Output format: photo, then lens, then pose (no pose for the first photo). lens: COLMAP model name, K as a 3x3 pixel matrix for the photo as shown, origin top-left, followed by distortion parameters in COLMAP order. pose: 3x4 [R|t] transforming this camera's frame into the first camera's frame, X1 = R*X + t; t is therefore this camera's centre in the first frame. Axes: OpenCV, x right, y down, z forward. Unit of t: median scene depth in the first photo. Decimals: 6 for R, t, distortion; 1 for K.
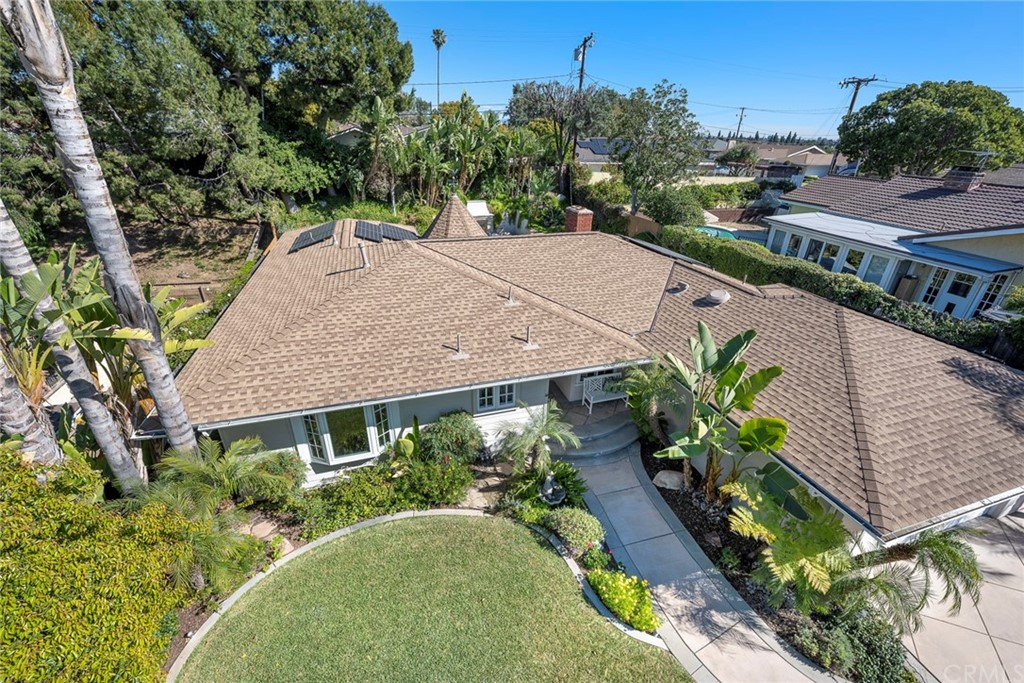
lens RADIAL K [[415.2, 0, 511.5], [0, 415.2, 340.1], [0, 0, 1]] dist [0.000340, 0.000005]
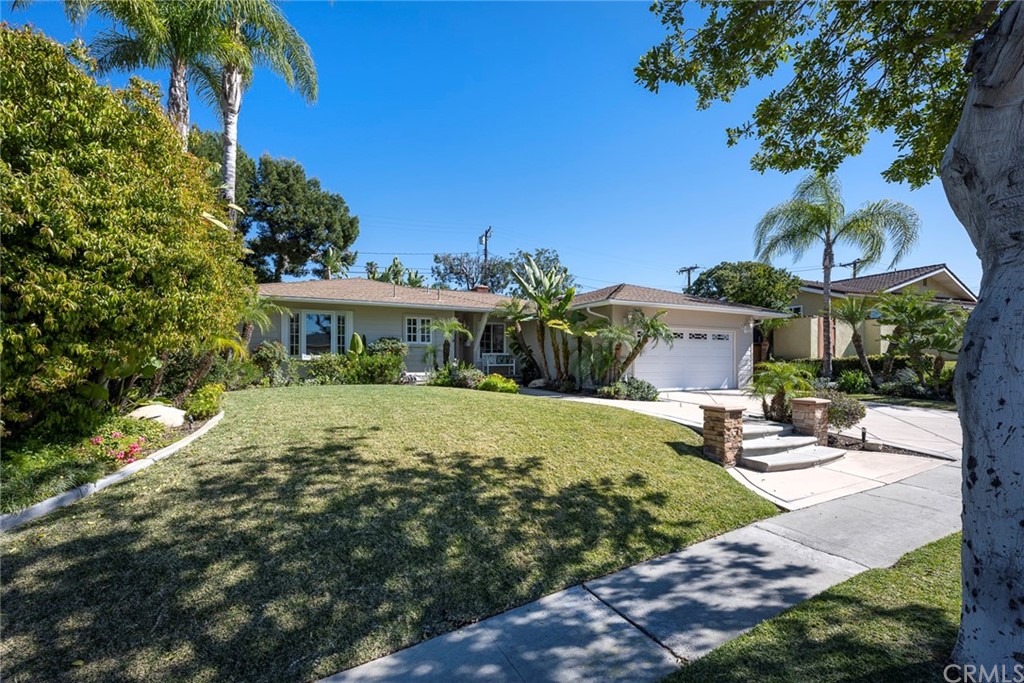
lens RADIAL K [[419.1, 0, 510.7], [0, 419.1, 337.4], [0, 0, 1]] dist [-0.003806, -0.000381]
pose [[0.984939, -0.034309, 0.169464, 0.011282], [0.105768, 0.894897, -0.433557, 0.284107], [-0.136778, 0.444951, 0.885048, -0.130866]]
